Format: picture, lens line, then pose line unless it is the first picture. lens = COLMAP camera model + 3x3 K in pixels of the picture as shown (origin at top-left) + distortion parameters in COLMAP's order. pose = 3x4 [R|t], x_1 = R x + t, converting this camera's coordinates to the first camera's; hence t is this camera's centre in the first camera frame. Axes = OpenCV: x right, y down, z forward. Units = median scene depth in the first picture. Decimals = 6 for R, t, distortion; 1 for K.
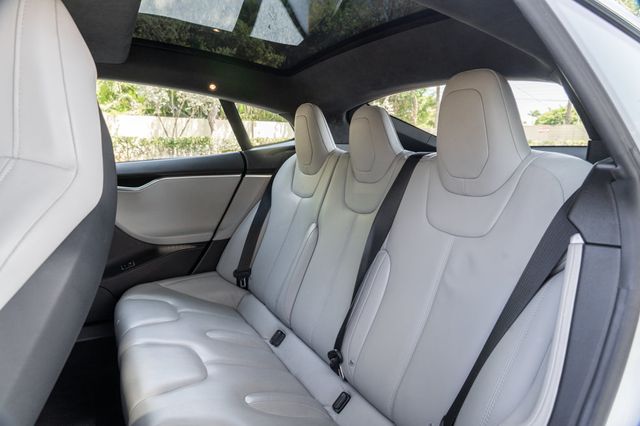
lens RADIAL K [[433.9, 0, 320.0], [0, 433.9, 213.0], [0, 0, 1]] dist [-0.017446, -0.001023]
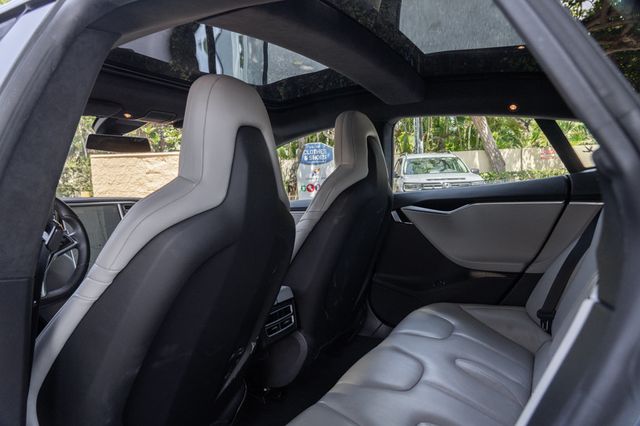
lens RADIAL K [[433.9, 0, 320.0], [0, 433.9, 213.0], [0, 0, 1]] dist [-0.017446, -0.001023]
pose [[0.554954, 0.030568, -0.831319, 0.270609], [-0.093959, 0.995233, -0.026129, 0.002765], [0.826558, 0.092610, 0.555180, 0.130258]]
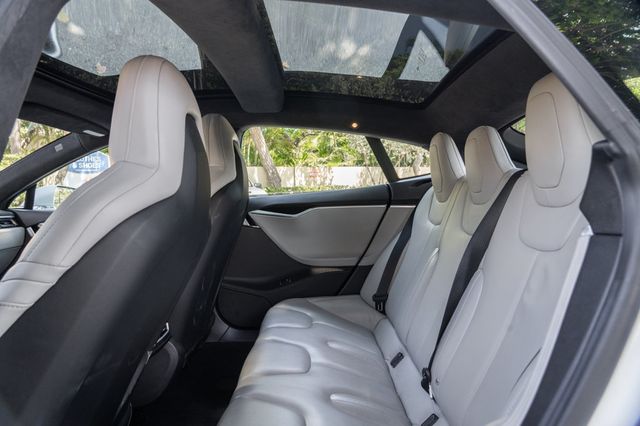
lens RADIAL K [[433.9, 0, 320.0], [0, 433.9, 213.0], [0, 0, 1]] dist [-0.017446, -0.001023]
pose [[0.890619, 0.001578, -0.454748, 0.162106], [-0.051502, 0.993910, -0.097415, 0.044338], [0.451825, 0.110180, 0.885277, -0.013727]]
